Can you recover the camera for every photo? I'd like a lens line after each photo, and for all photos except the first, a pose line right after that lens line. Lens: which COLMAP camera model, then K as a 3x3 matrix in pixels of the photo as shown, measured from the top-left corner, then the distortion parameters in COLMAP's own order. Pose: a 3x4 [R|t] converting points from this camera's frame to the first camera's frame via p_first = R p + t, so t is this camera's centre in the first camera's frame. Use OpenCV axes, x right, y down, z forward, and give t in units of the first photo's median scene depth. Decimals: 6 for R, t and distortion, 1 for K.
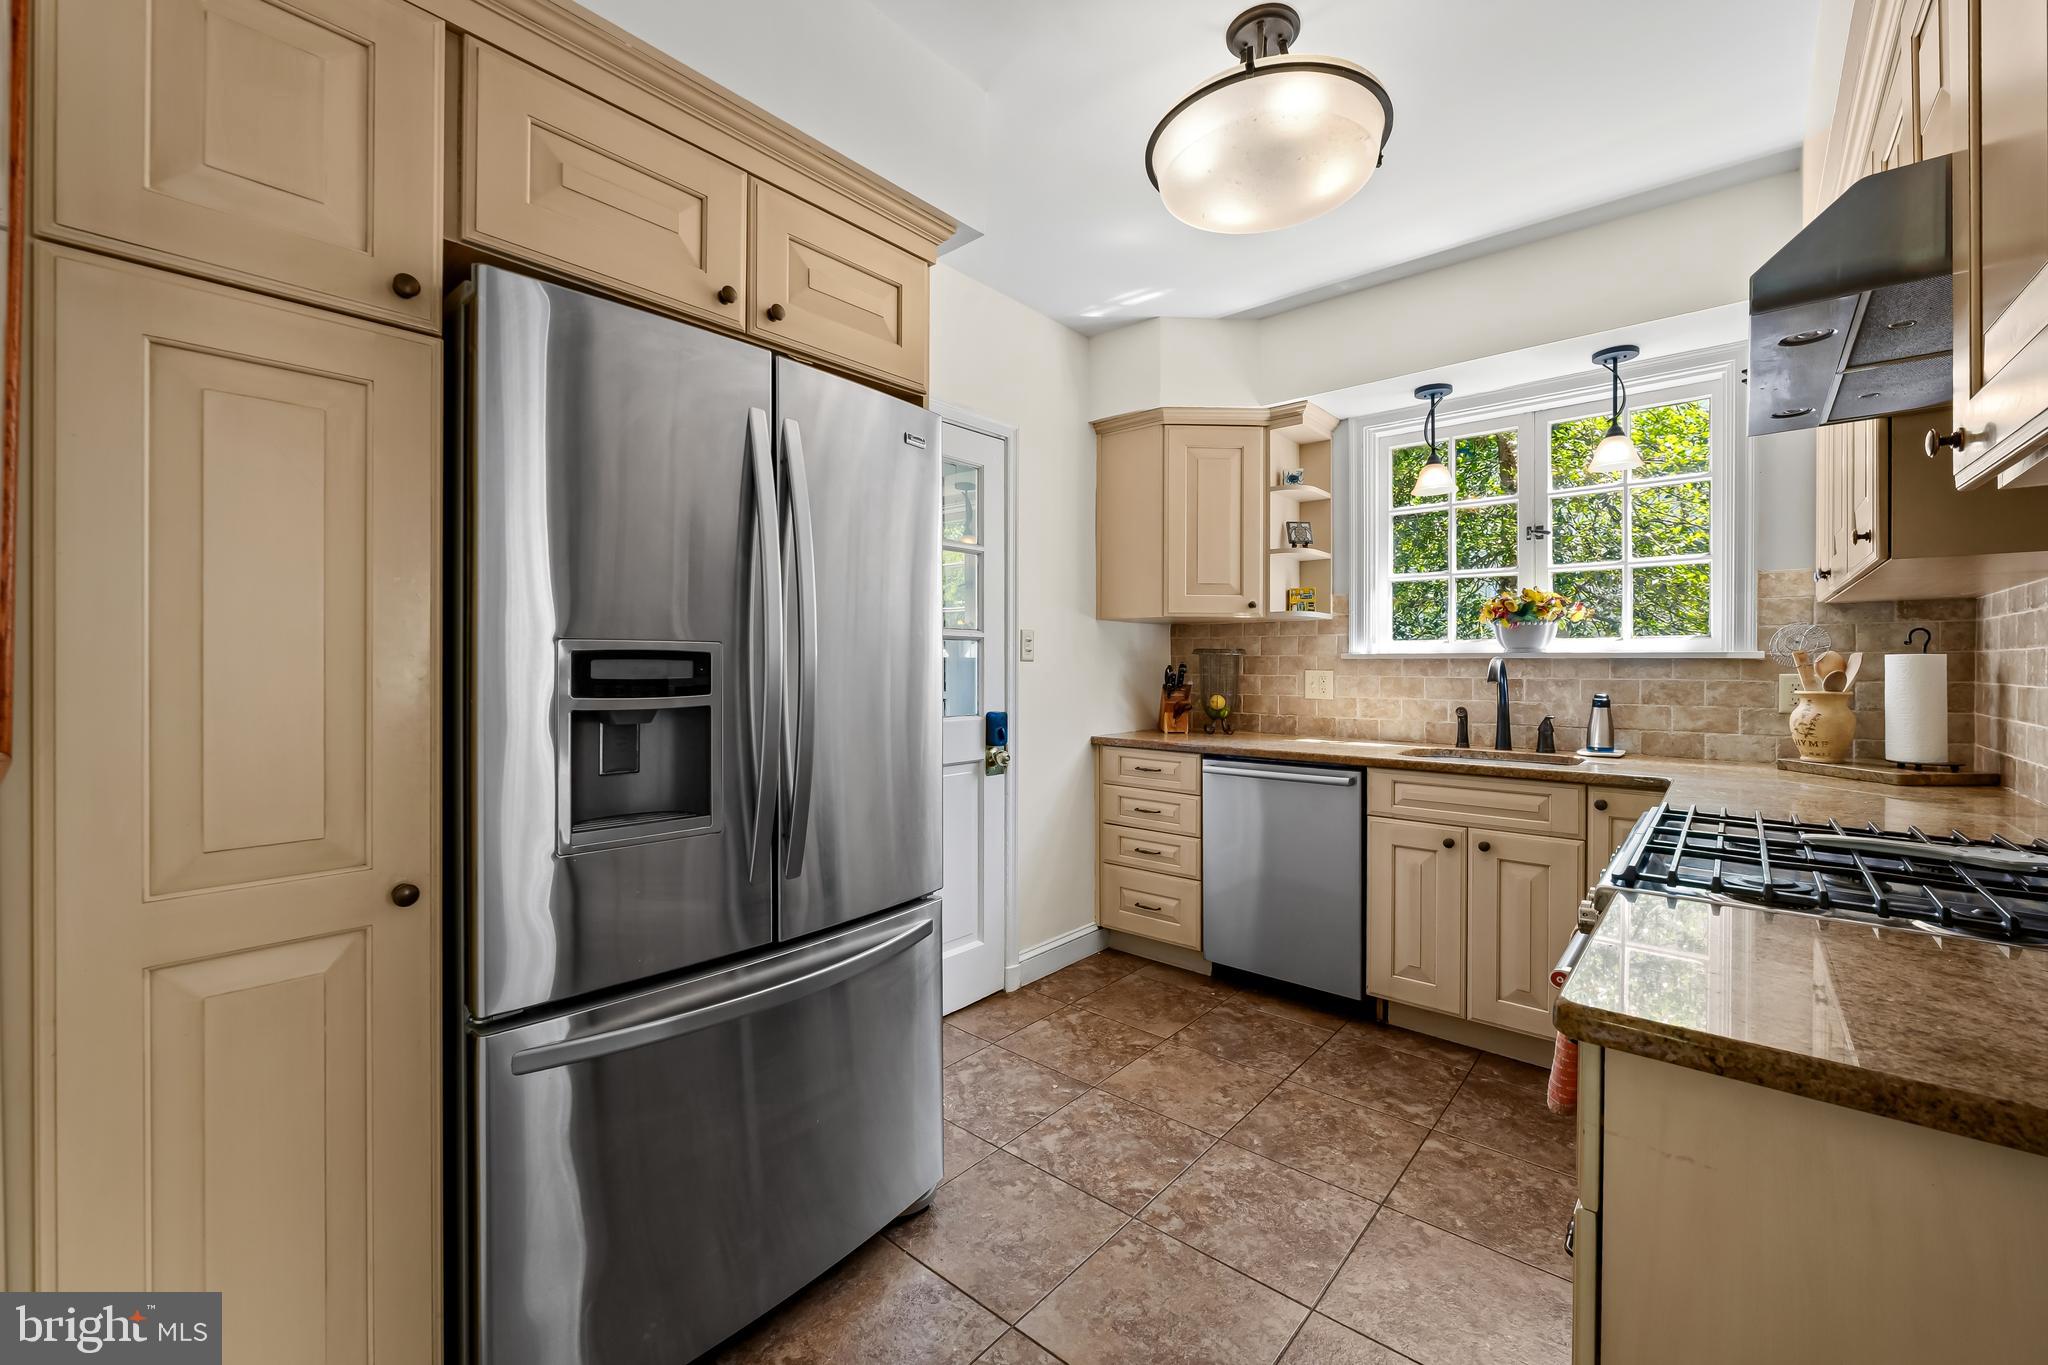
lens RADIAL K [[823.8, 0, 1031.4], [0, 823.8, 671.0], [0, 0, 1]] dist [-0.003668, -0.000152]
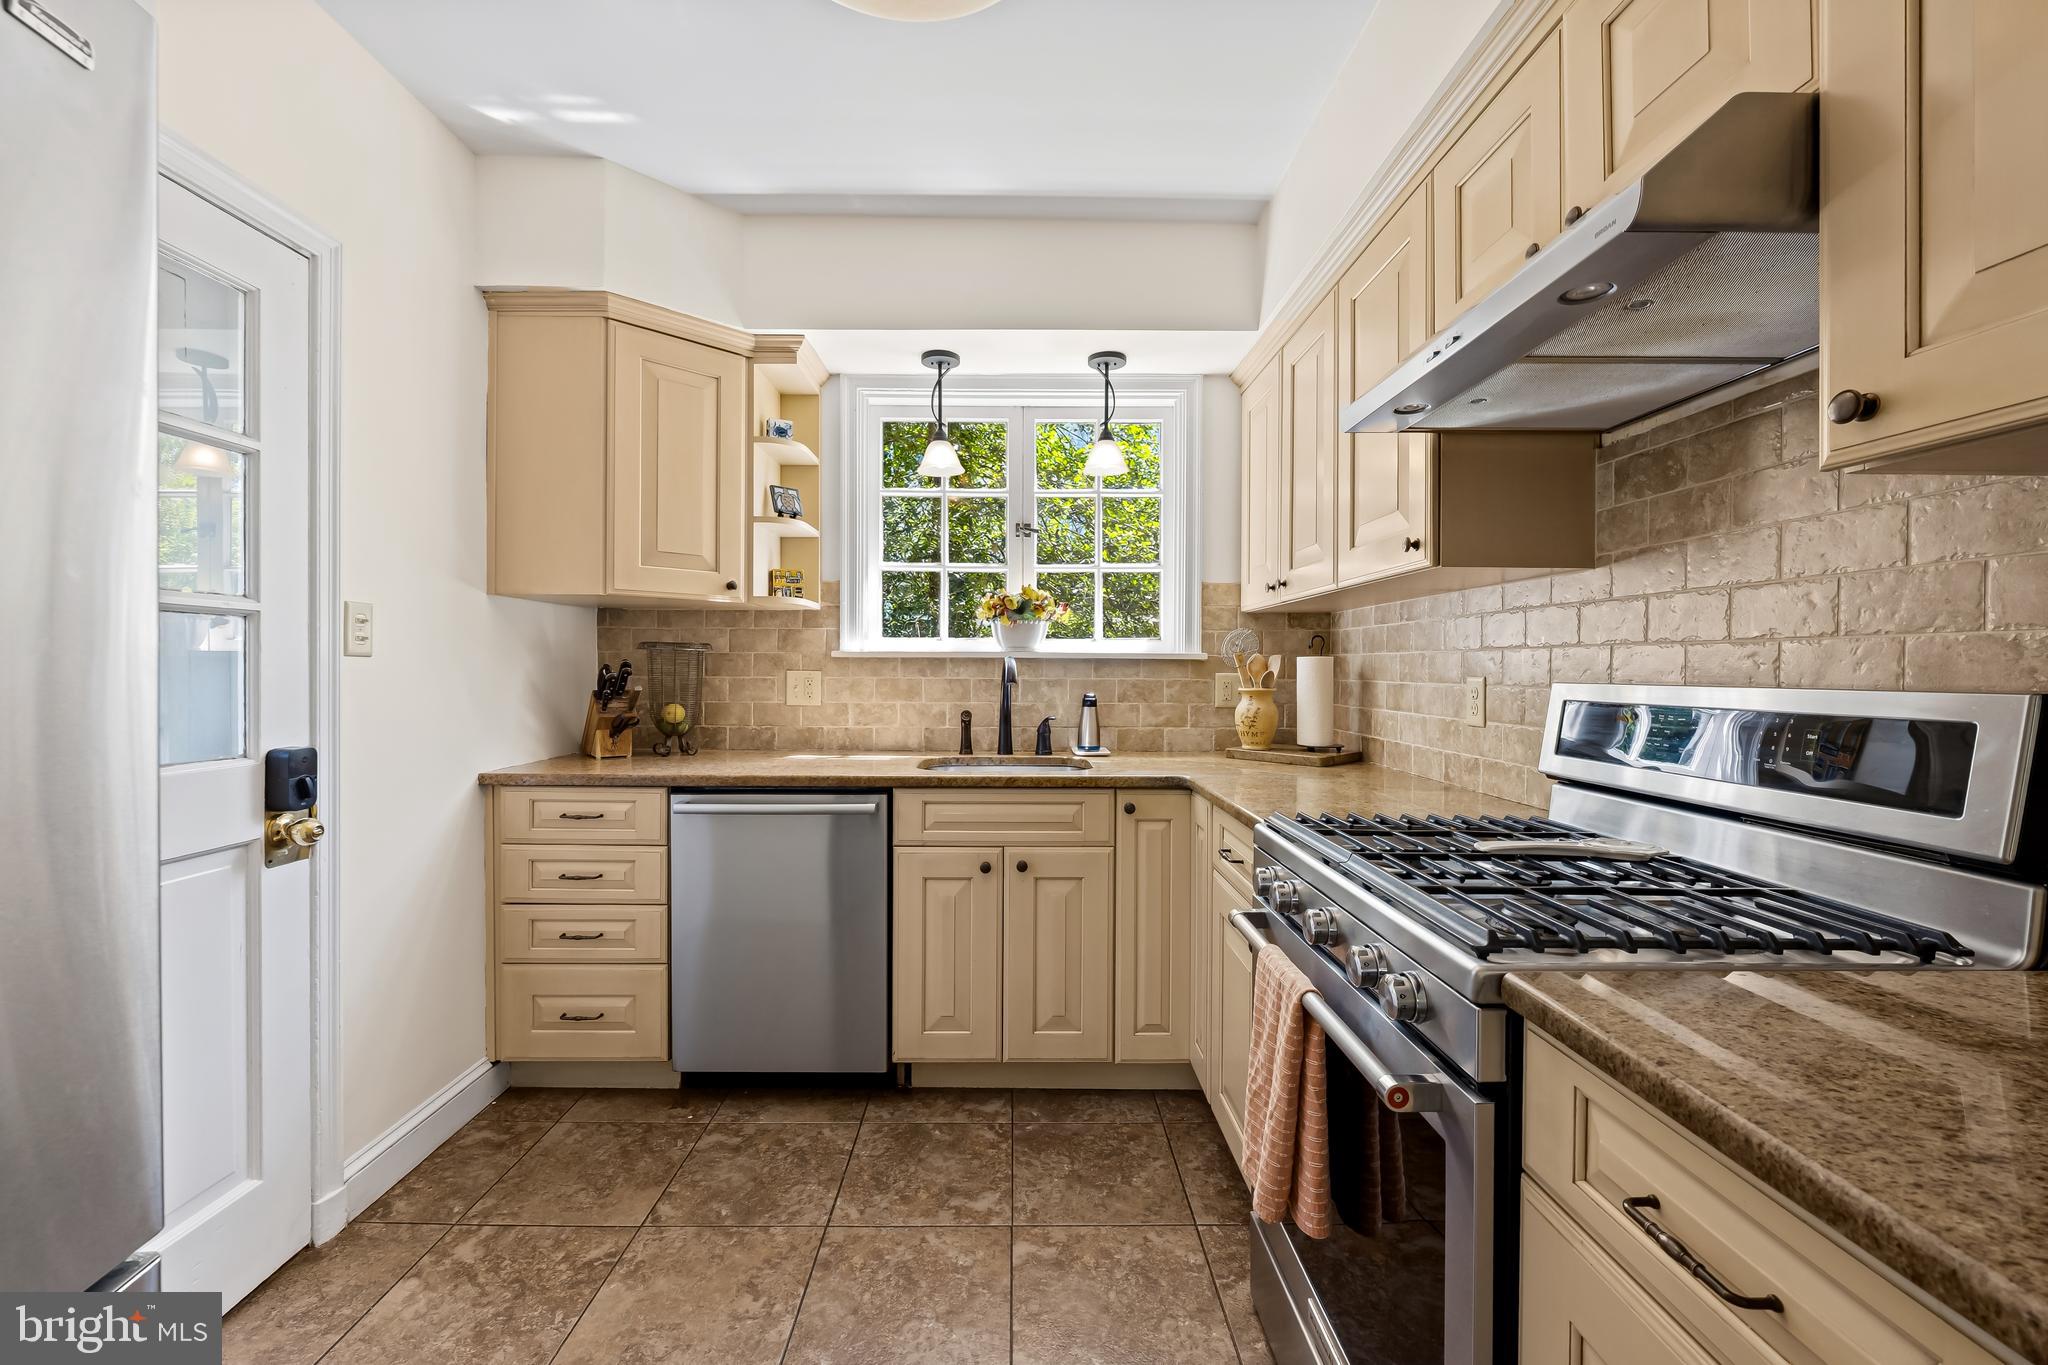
lens RADIAL K [[819.5, 0, 1022.6], [0, 819.5, 670.0], [0, 0, 1]] dist [-0.006754, 0.000355]
pose [[0.752463, -0.001675, 0.658633, -0.033019], [0.002255, 0.999997, -0.000033, -0.001255], [-0.658631, 0.001510, 0.752465, 0.271100]]
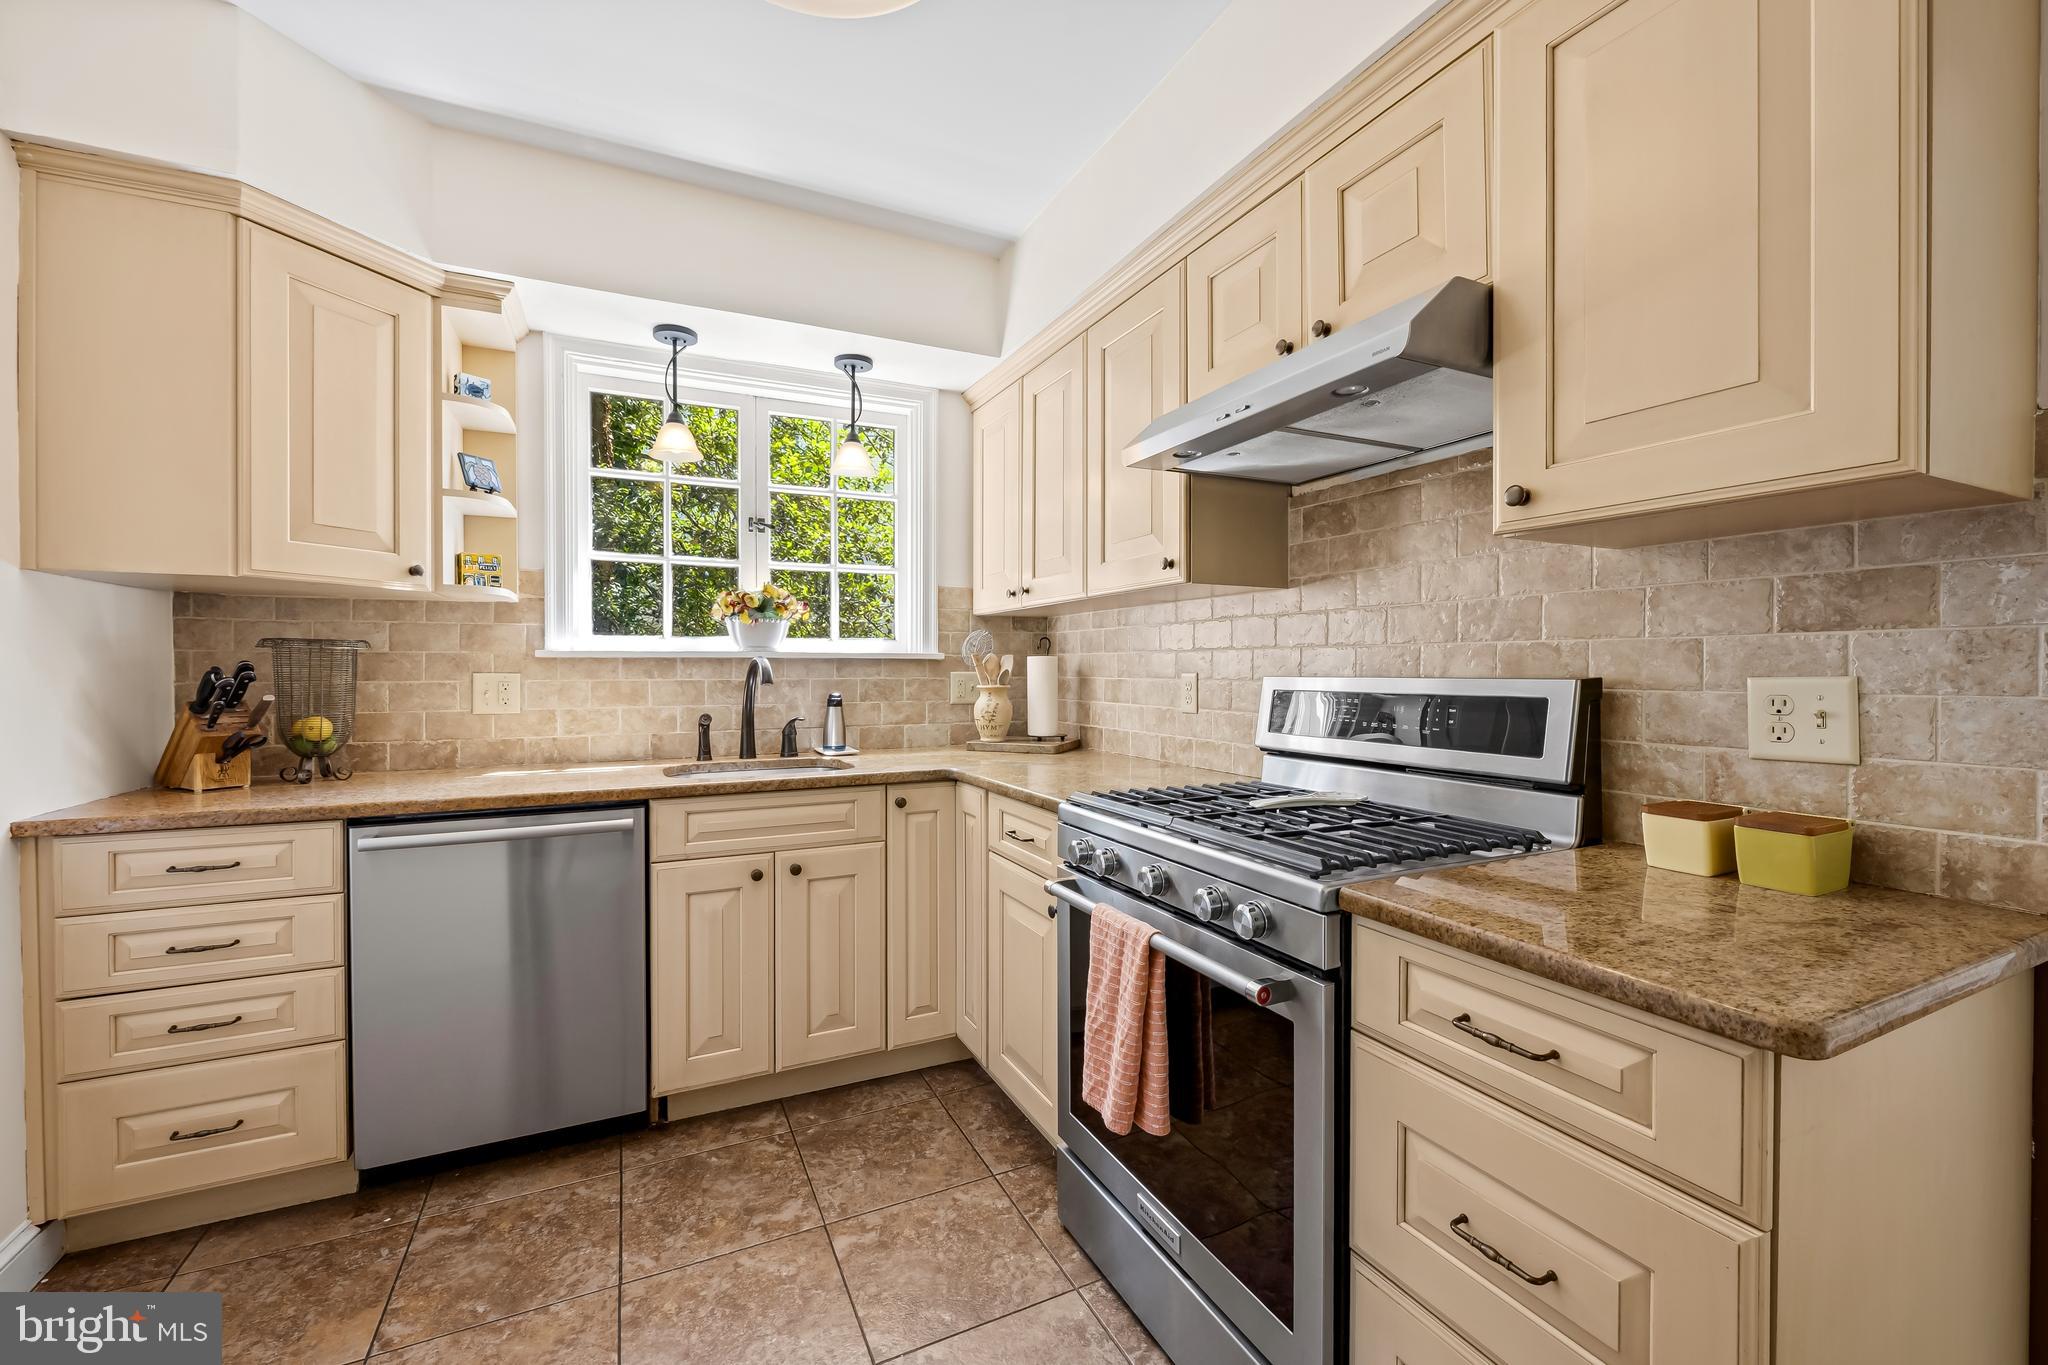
lens RADIAL K [[821.3, 0, 1021.8], [0, 821.3, 674.6], [0, 0, 1]] dist [-0.005913, 0.000265]
pose [[0.403250, -0.012006, 0.915011, -0.131805], [0.009510, 0.999915, 0.008928, -0.001897], [-0.915041, 0.005102, 0.403330, 0.350339]]
